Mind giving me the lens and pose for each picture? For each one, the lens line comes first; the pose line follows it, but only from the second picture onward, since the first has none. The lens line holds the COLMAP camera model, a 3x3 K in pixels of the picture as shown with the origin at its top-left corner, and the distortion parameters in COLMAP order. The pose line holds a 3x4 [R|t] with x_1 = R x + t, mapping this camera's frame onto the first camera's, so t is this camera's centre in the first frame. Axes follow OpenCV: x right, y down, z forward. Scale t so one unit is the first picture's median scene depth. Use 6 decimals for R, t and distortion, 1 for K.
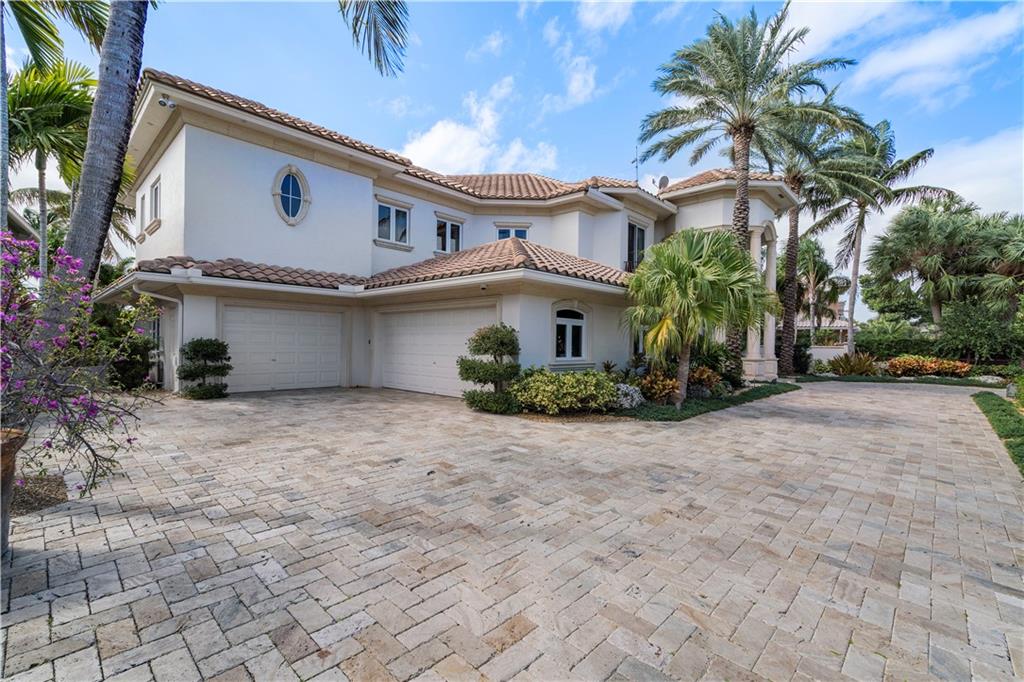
lens RADIAL K [[459.8, 0, 485.9], [0, 459.8, 366.8], [0, 0, 1]] dist [-0.005606, 0.002332]
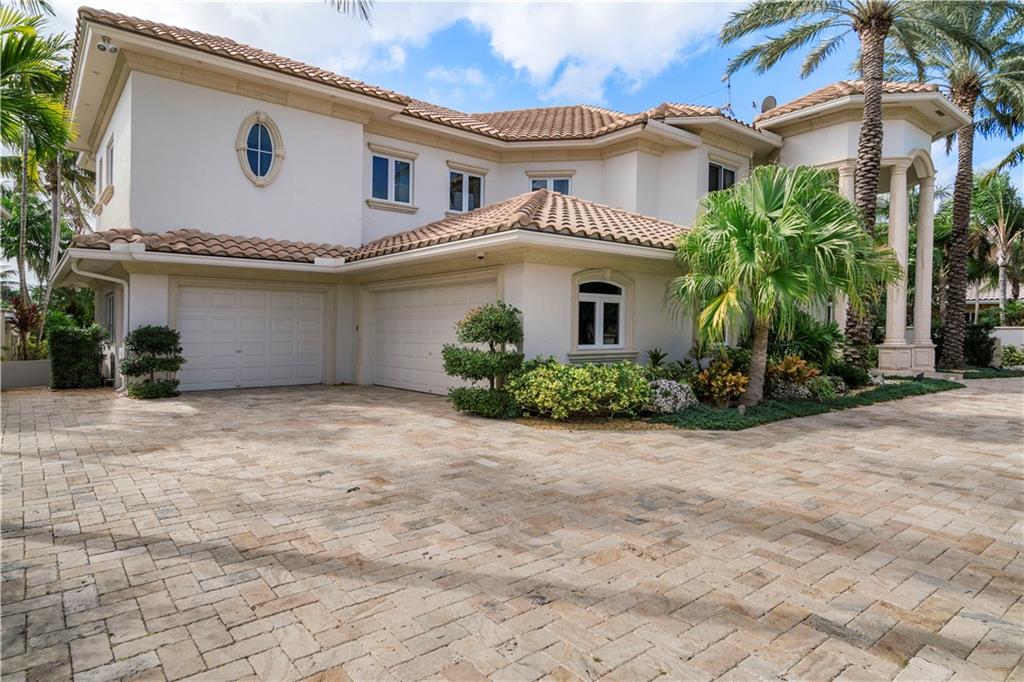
lens RADIAL K [[591.6, 0, 482.6], [0, 591.6, 361.3], [0, 0, 1]] dist [0.008563, -0.000002]
pose [[0.991243, -0.004892, -0.131960, 0.125731], [0.005207, 0.999984, 0.002044, 0.003587], [0.131948, -0.002714, 0.991253, 0.005972]]
